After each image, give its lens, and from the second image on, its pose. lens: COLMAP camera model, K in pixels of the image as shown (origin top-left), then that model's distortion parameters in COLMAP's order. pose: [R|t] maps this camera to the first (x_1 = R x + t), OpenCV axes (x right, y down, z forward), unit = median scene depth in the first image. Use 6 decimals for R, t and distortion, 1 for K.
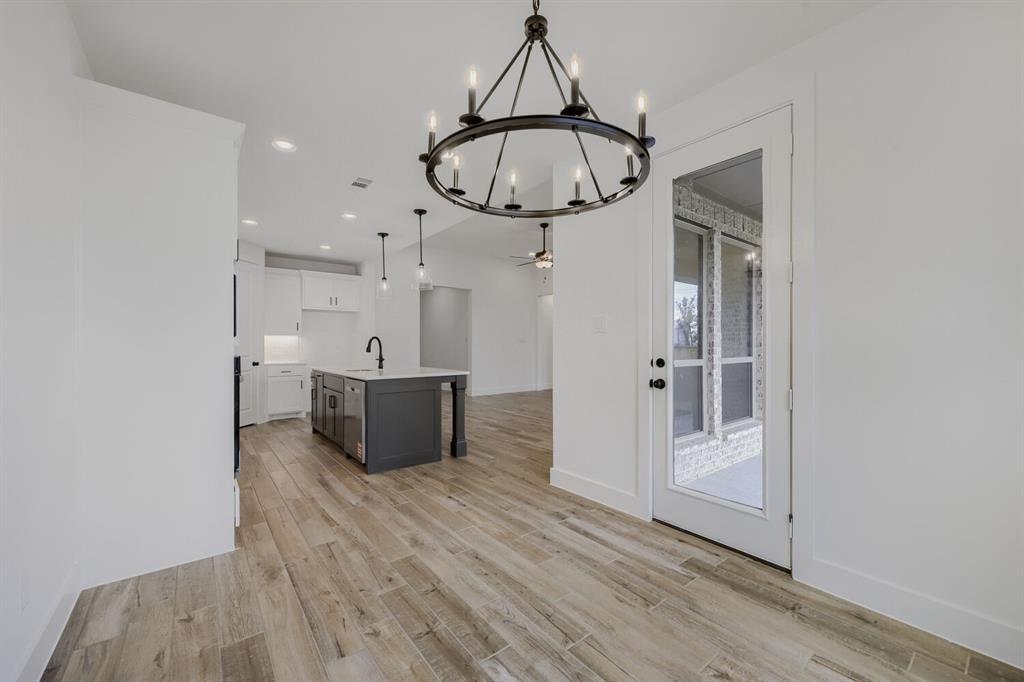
lens RADIAL K [[411.3, 0, 506.8], [0, 411.3, 344.4], [0, 0, 1]] dist [0.009153, -0.001337]
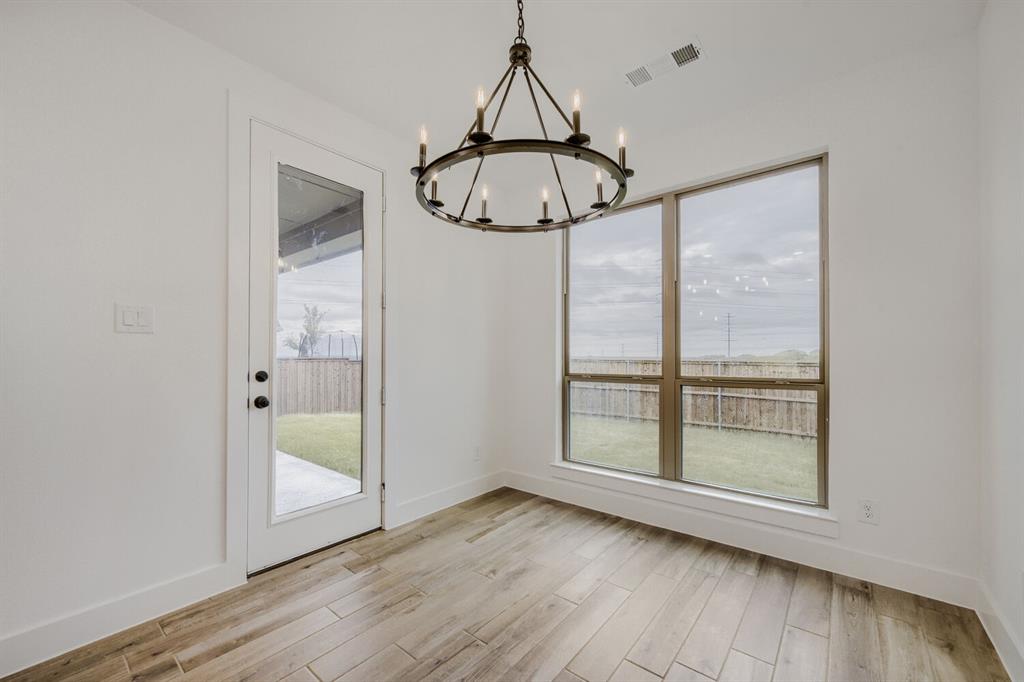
lens RADIAL K [[411.3, 0, 504.5], [0, 411.3, 347.5], [0, 0, 1]] dist [0.009153, -0.001337]
pose [[-0.216565, 0.020792, 0.976047, -0.650458], [0.004700, 0.999784, -0.020255, 0.007486], [-0.976257, 0.000201, -0.216615, 0.857218]]
